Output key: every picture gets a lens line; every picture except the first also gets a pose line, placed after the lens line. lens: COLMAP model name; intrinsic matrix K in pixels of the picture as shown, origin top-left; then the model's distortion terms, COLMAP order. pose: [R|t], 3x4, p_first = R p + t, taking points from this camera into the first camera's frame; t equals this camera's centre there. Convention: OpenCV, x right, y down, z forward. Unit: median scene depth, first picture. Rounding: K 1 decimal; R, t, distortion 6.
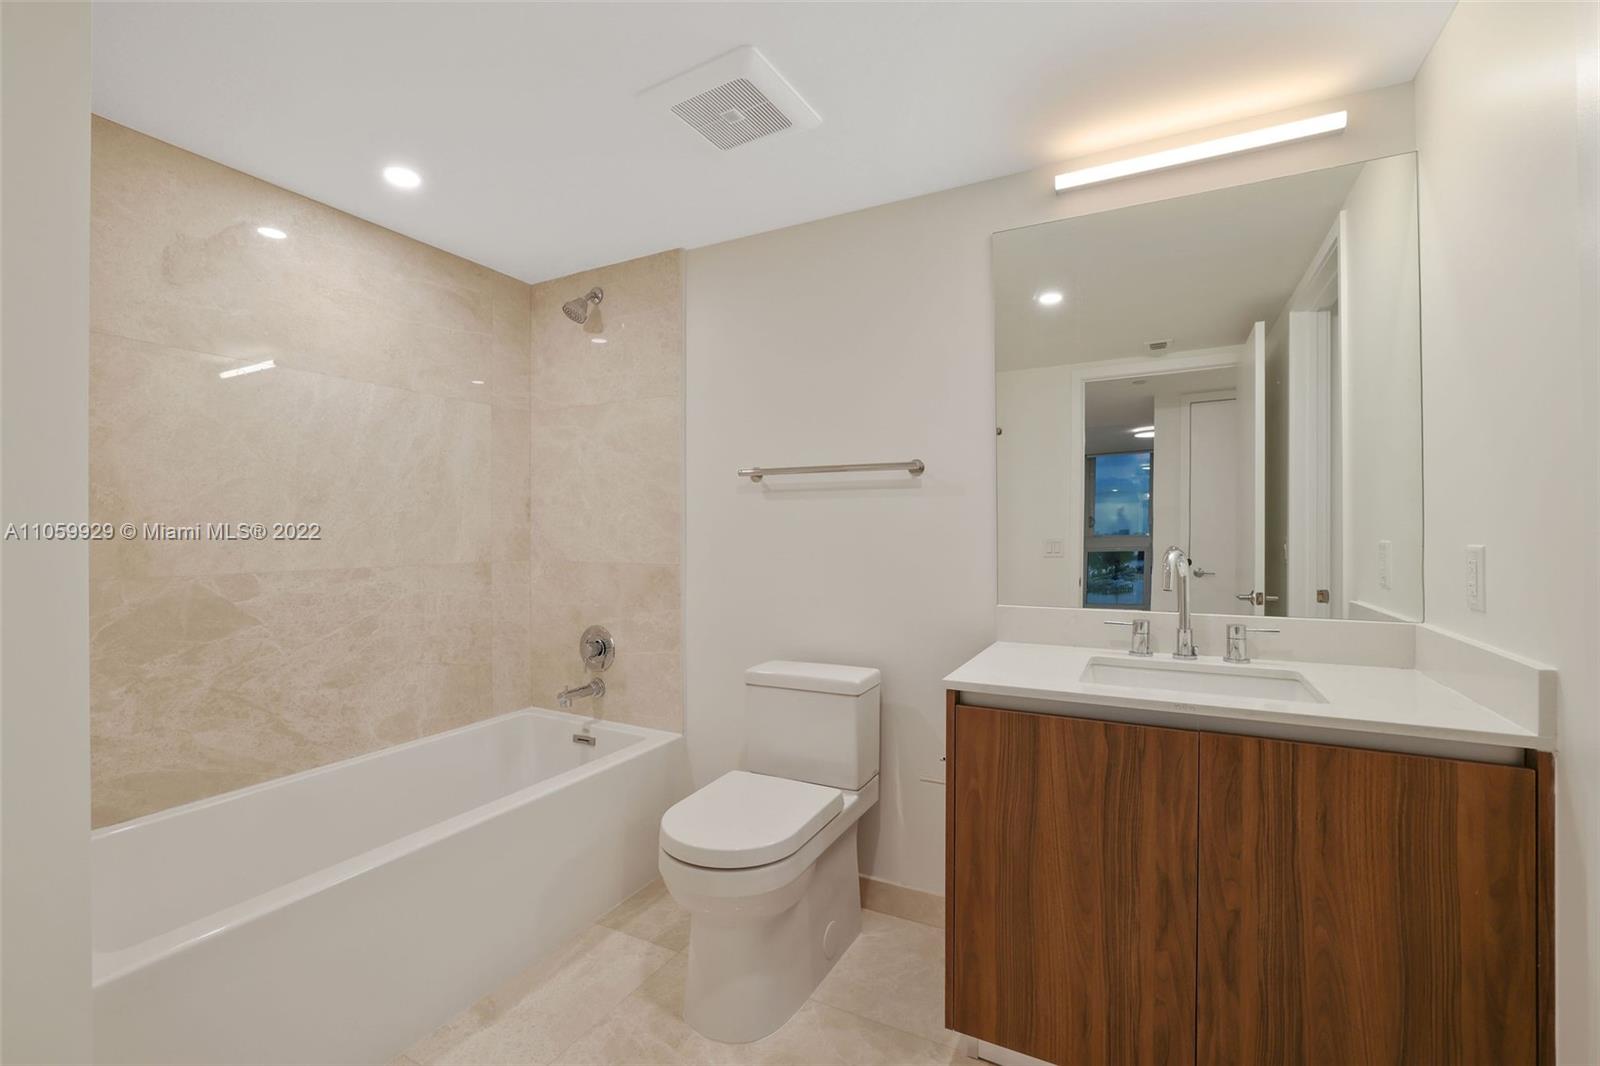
lens RADIAL K [[651.7, 0, 790.7], [0, 651.7, 536.1], [0, 0, 1]] dist [-0.000400, 0.003006]
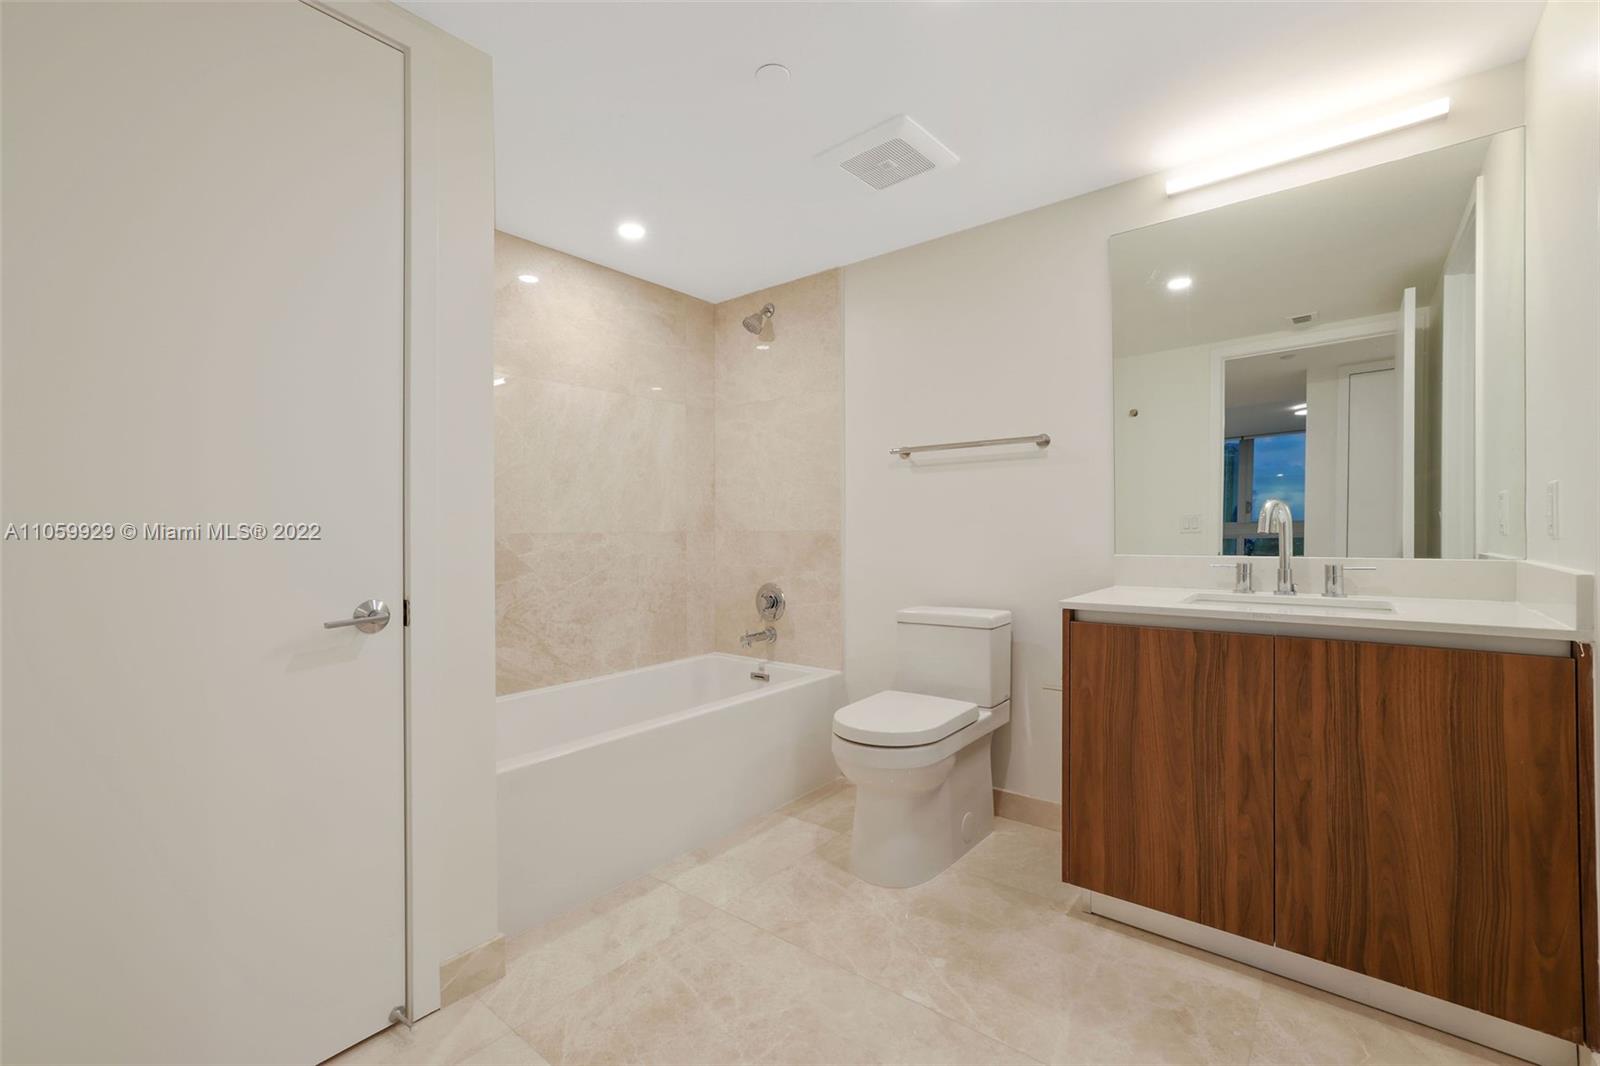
lens RADIAL K [[651.7, 0, 802.3], [0, 651.7, 538.0], [0, 0, 1]] dist [-0.000400, 0.003006]
pose [[0.981353, -0.001132, -0.192209, -0.007442], [0.001084, 0.999999, -0.000358, 0.072054], [0.192209, 0.000143, 0.981354, -0.233823]]
